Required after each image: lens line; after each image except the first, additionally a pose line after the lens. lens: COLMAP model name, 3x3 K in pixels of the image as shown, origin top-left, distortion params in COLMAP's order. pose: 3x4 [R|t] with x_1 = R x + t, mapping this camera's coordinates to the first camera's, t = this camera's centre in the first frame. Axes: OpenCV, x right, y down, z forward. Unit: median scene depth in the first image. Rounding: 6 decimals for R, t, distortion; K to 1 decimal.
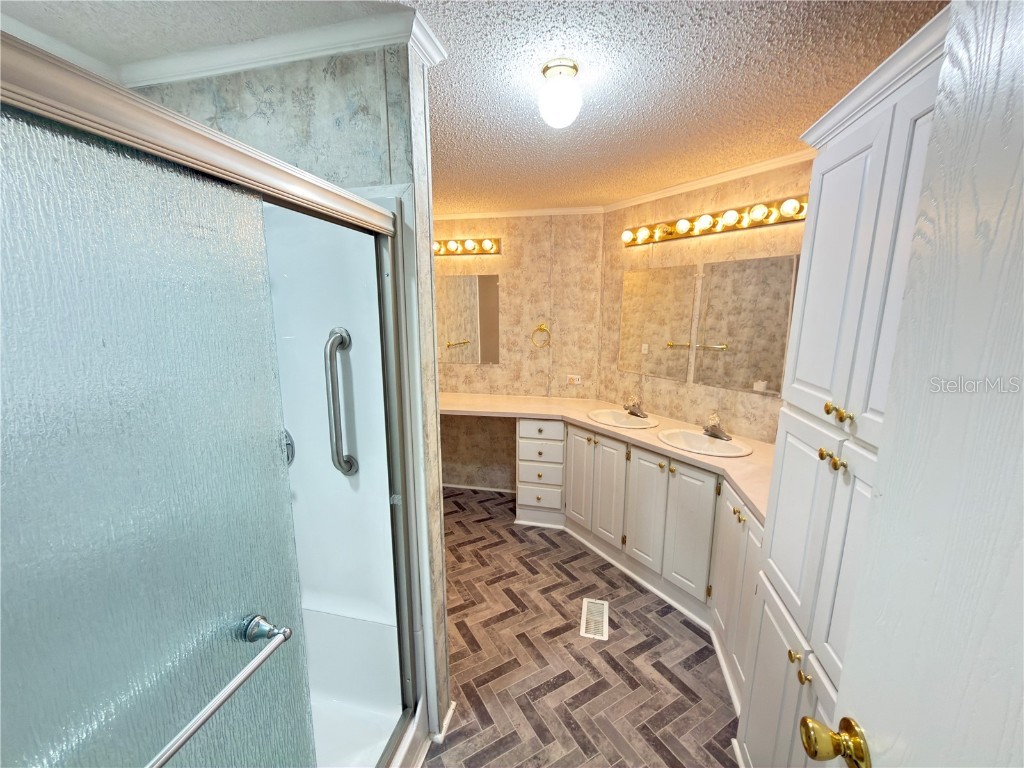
lens RADIAL K [[409.6, 0, 510.1], [0, 409.6, 385.3], [0, 0, 1]] dist [0.000244, 0.000158]
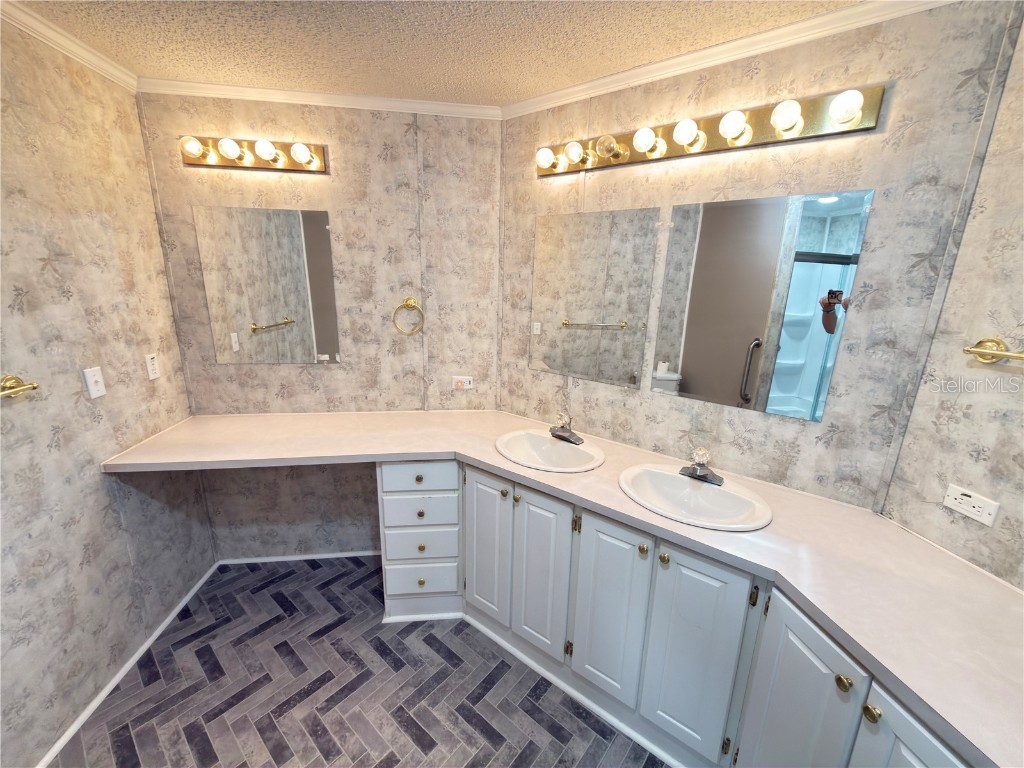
lens RADIAL K [[409.6, 0, 510.5], [0, 409.6, 383.8], [0, 0, 1]] dist [0.000244, 0.000158]
pose [[0.941457, -0.061027, 0.331564, 0.008841], [0.038060, 0.996432, 0.075333, -0.063716], [-0.334978, -0.058303, 0.940420, 0.374329]]
